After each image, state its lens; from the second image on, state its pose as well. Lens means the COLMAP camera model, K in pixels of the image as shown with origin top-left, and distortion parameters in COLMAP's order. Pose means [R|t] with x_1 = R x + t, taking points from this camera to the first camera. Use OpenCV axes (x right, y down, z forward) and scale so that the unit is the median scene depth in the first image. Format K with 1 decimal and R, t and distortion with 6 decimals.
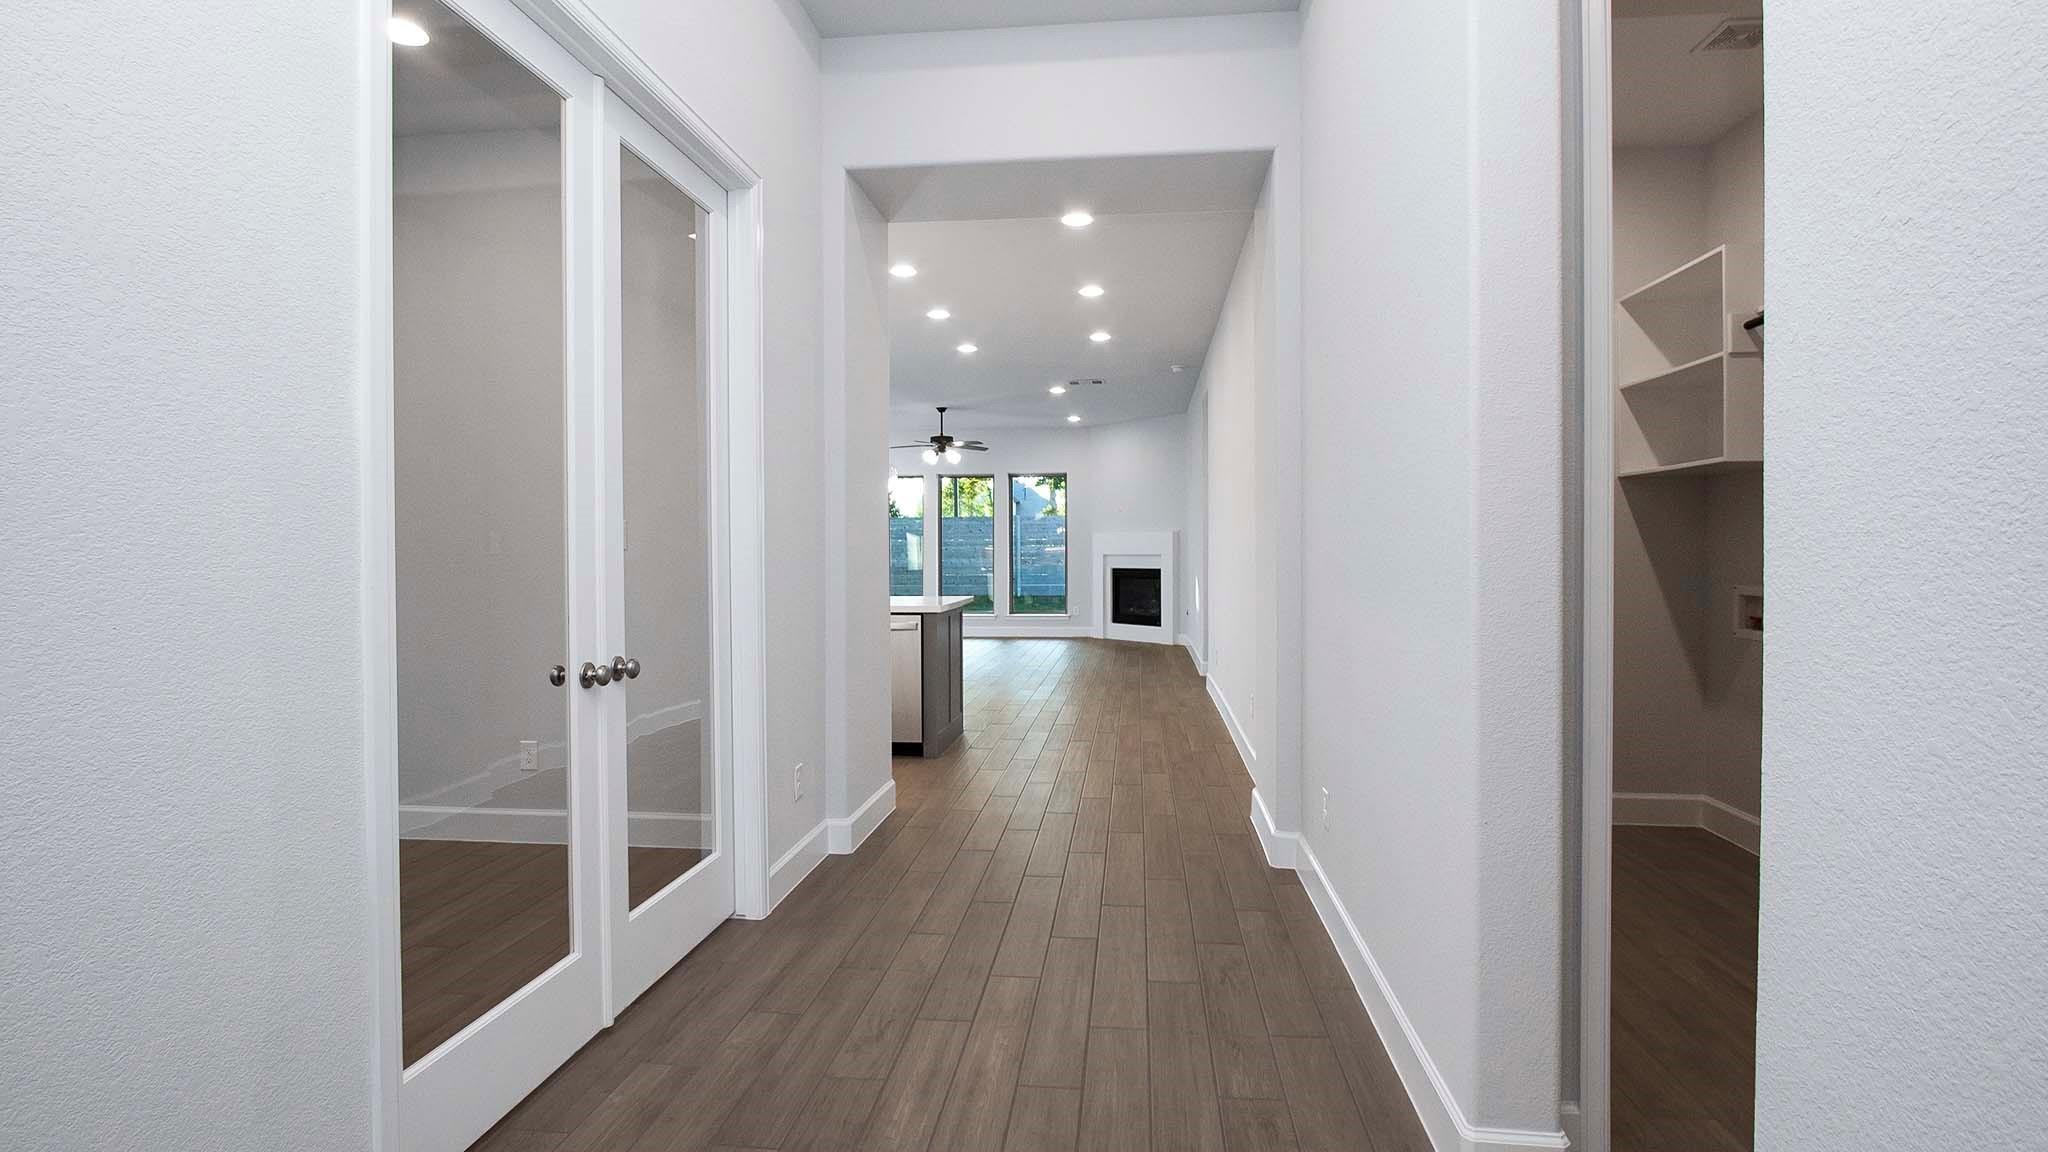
lens RADIAL K [[1054.1, 0, 1024.0], [0, 1054.1, 576.0], [0, 0, 1]] dist [0.000240, 0.000149]
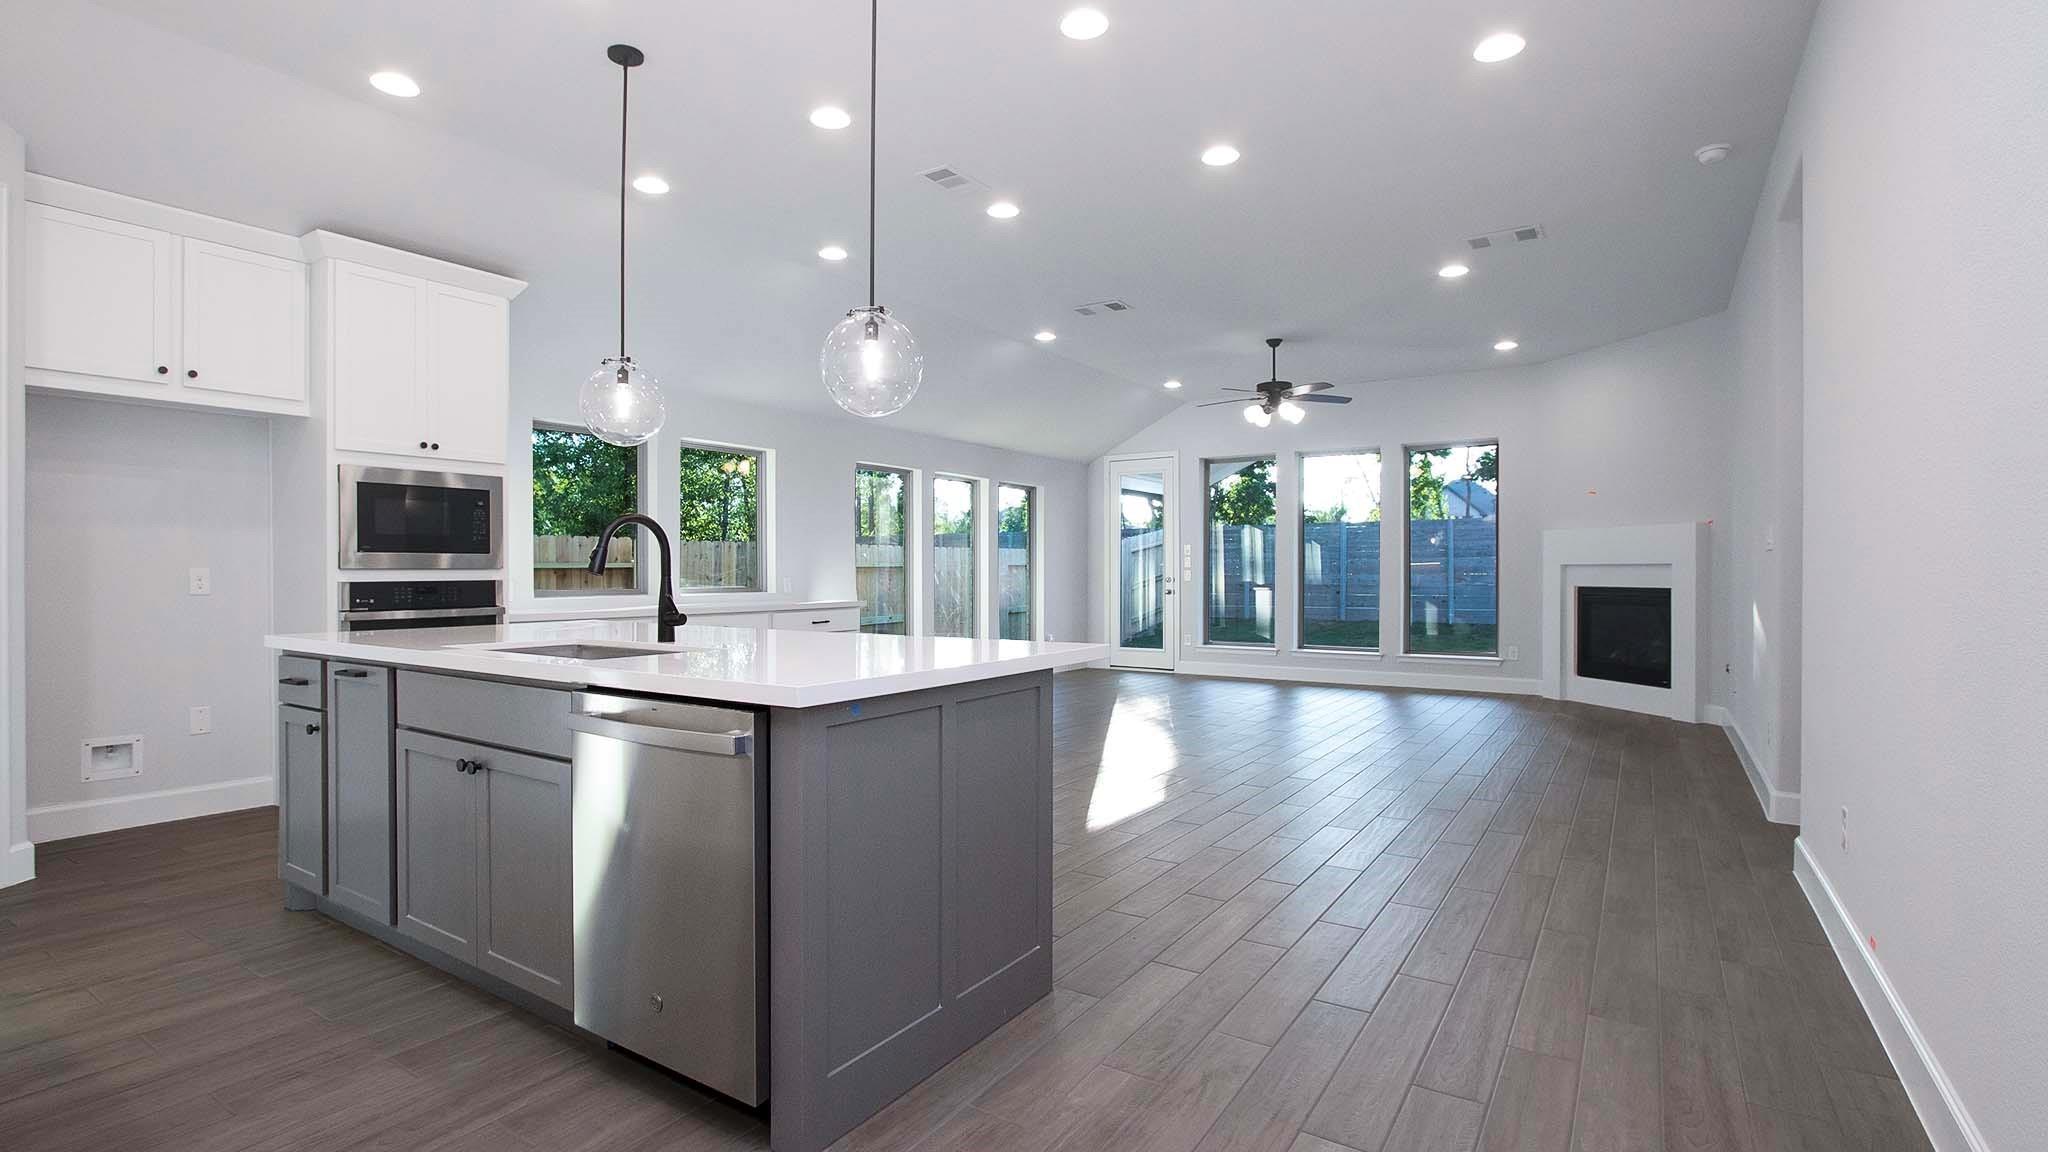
lens RADIAL K [[958.1, 0, 1024.0], [0, 958.1, 576.0], [0, 0, 1]] dist [-0.001017, 0.000118]
pose [[0.891966, 0.007959, -0.452032, 0.051207], [-0.016008, 0.999774, -0.013984, -0.000694], [0.451818, 0.019709, 0.891892, 0.376332]]
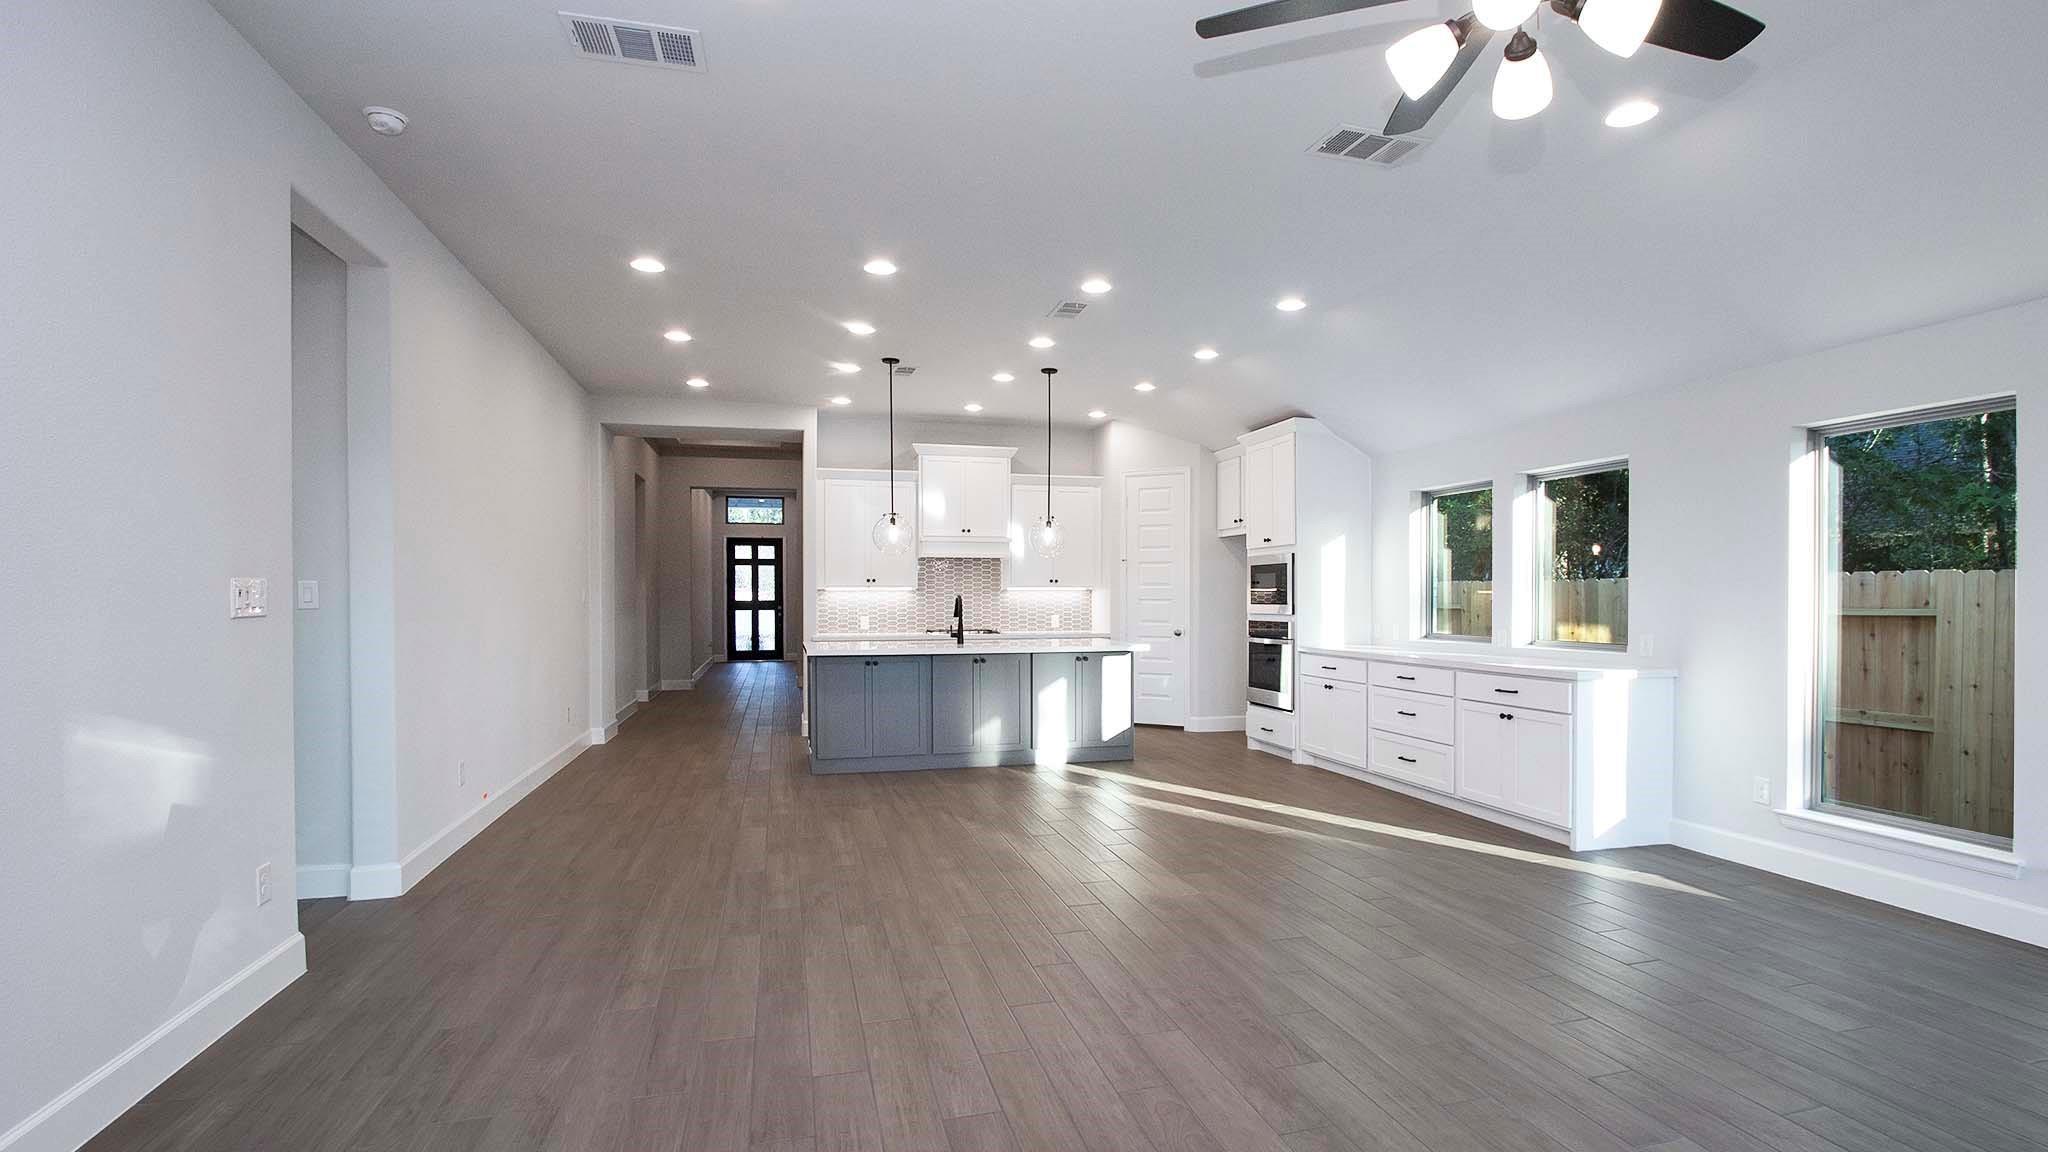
lens RADIAL K [[1054.1, 0, 1024.0], [0, 1054.1, 576.0], [0, 0, 1]] dist [0.000240, 0.000149]
pose [[-0.944669, 0.002538, -0.328016, 0.044423], [0.001306, 0.999991, 0.003977, -0.031862], [0.328023, 0.003328, -0.944664, 1.164954]]
